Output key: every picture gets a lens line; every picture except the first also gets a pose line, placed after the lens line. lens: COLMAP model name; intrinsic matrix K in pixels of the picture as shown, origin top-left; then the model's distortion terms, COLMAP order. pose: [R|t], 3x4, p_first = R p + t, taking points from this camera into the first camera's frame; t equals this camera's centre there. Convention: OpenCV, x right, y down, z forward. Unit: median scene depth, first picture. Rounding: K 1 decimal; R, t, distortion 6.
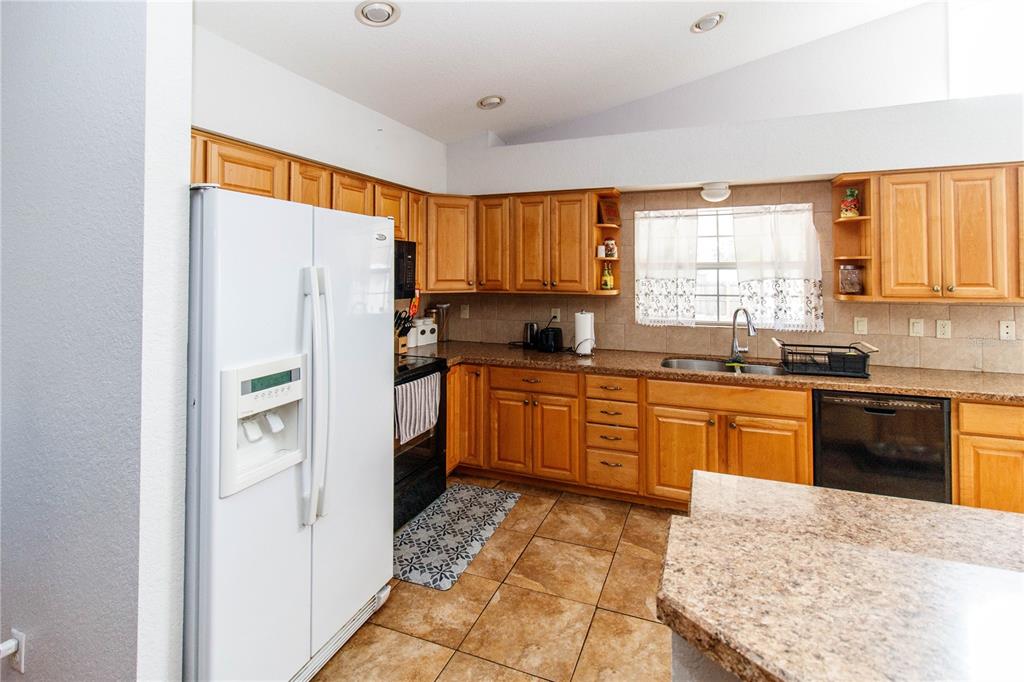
lens RADIAL K [[491.5, 0, 504.8], [0, 491.5, 261.5], [0, 0, 1]] dist [0.001357, 0.000306]
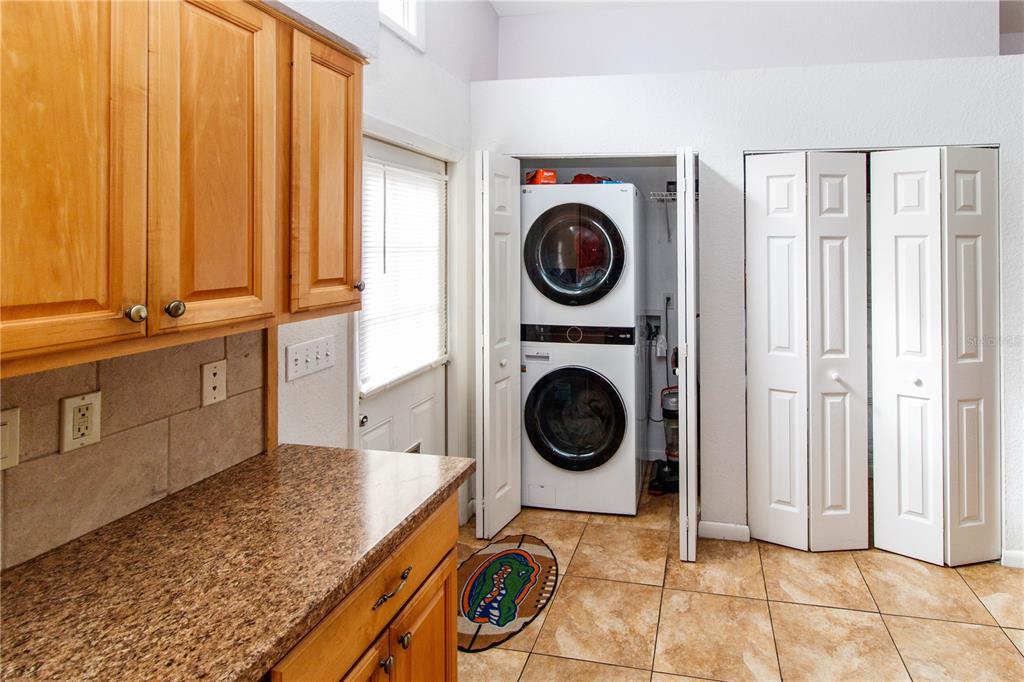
lens RADIAL K [[512.1, 0, 628.2], [0, 512.1, 262.1], [0, 0, 1]] dist [0.001532, 0.000315]
pose [[-0.246682, -0.027784, 0.968698, 0.438581], [-0.029427, 0.999343, 0.021169, 0.005667], [-0.968649, -0.023284, -0.247338, 0.704502]]
